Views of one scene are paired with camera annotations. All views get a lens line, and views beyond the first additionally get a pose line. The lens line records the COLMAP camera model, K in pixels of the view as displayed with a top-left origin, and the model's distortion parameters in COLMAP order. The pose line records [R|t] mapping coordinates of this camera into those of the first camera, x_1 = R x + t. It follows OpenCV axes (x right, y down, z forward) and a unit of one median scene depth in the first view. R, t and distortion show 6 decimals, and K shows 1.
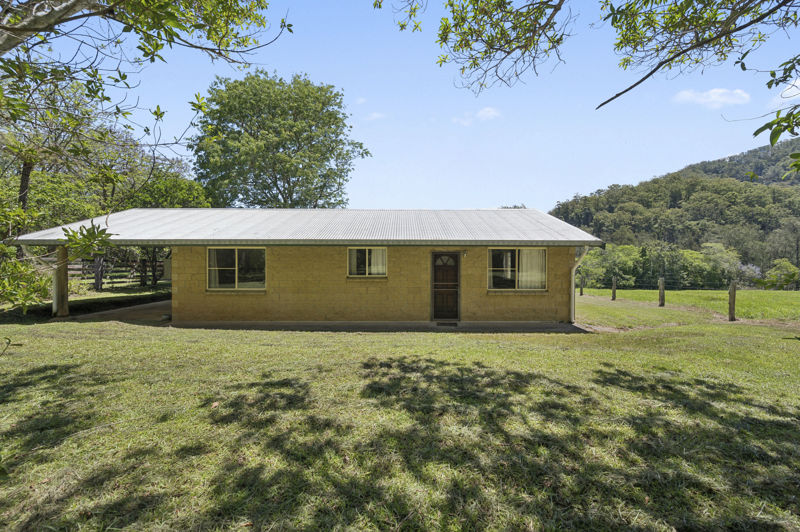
lens RADIAL K [[313.8, 0, 400.0], [0, 313.8, 266.0], [0, 0, 1]] dist [-0.002260, -0.000224]
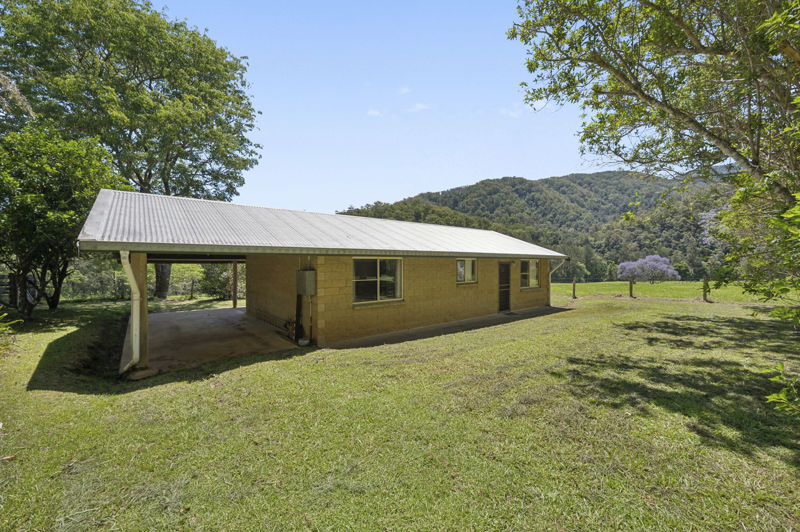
lens RADIAL K [[318.9, 0, 400.0], [0, 318.9, 266.0], [0, 0, 1]] dist [-0.000323, -0.000034]
pose [[0.776314, -0.007752, 0.630299, -1.093421], [0.017015, 0.999818, -0.008661, -0.024463], [-0.630117, 0.017448, 0.776304, 0.197140]]
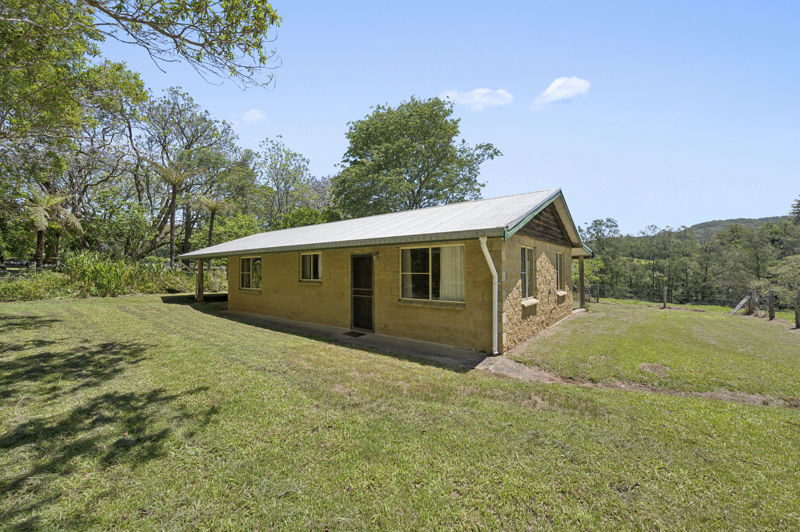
lens RADIAL K [[313.8, 0, 400.0], [0, 313.8, 266.0], [0, 0, 1]] dist [-0.002260, -0.000224]
pose [[0.787884, -0.015862, -0.615620, 0.785997], [-0.005148, 0.999464, -0.032341, 0.017345], [0.615802, 0.028650, 0.787380, 0.353666]]
